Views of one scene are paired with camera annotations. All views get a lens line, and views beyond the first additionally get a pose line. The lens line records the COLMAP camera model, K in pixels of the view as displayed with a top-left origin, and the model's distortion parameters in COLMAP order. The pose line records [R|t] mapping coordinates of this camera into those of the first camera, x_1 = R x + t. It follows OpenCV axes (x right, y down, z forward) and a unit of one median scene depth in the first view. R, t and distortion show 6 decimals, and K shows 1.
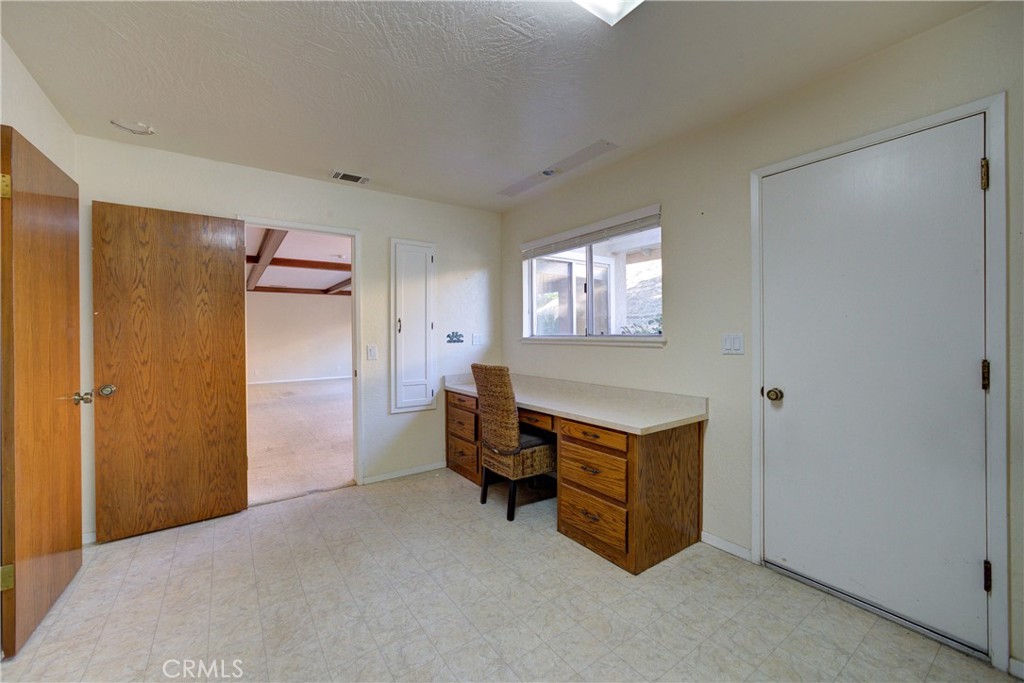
lens RADIAL K [[406.0, 0, 512.7], [0, 406.0, 336.1], [0, 0, 1]] dist [-0.018925, 0.007760]
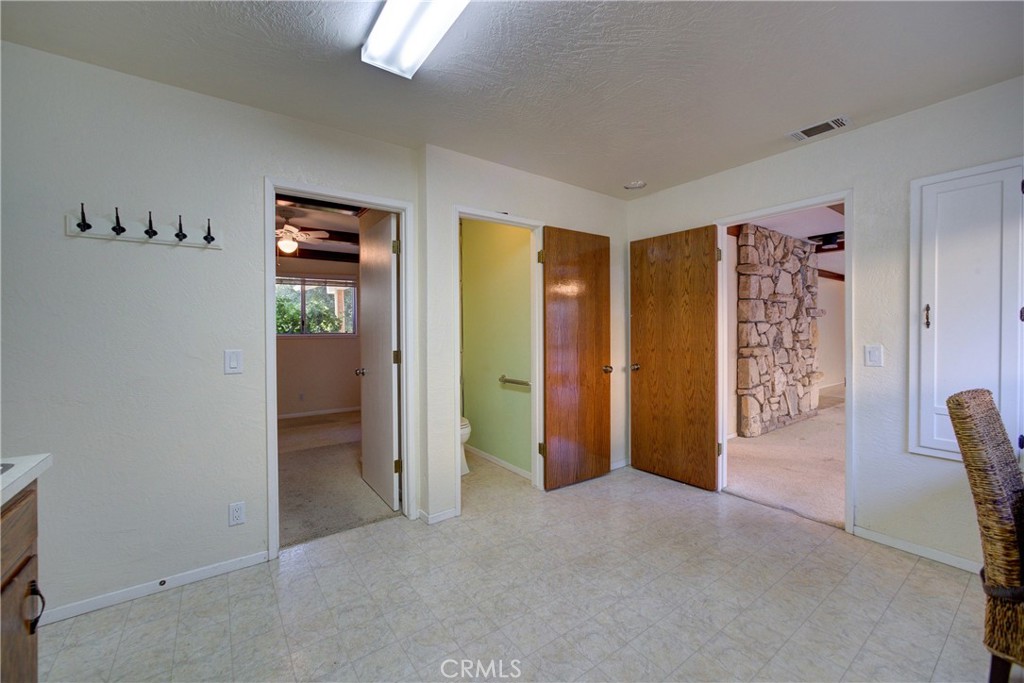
lens RADIAL K [[406.0, 0, 497.3], [0, 406.0, 335.9], [0, 0, 1]] dist [-0.018925, 0.007760]
pose [[-0.005235, 0.018287, -0.999819, 0.445622], [-0.002882, 0.999828, 0.018303, -0.006273], [0.999982, 0.002977, -0.005182, 0.444034]]
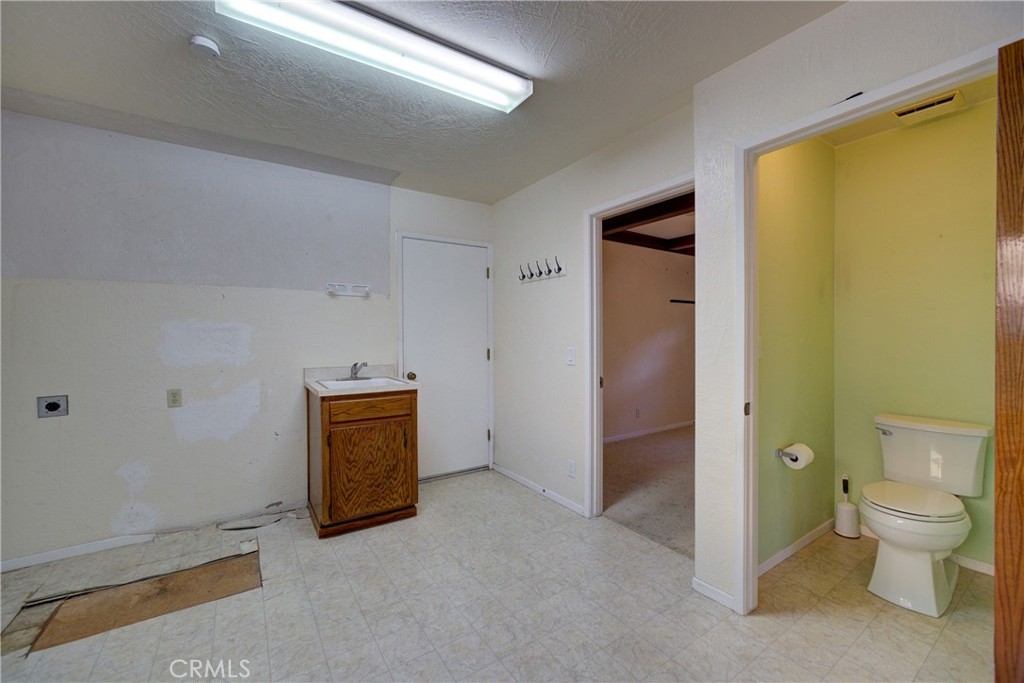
lens RADIAL K [[406.0, 0, 515.8], [0, 406.0, 339.7], [0, 0, 1]] dist [-0.018925, 0.007760]
pose [[-0.999851, 0.010139, 0.013981, 0.165062], [0.010379, 0.999798, 0.017183, -0.005577], [-0.013804, 0.017325, -0.999755, 0.686031]]
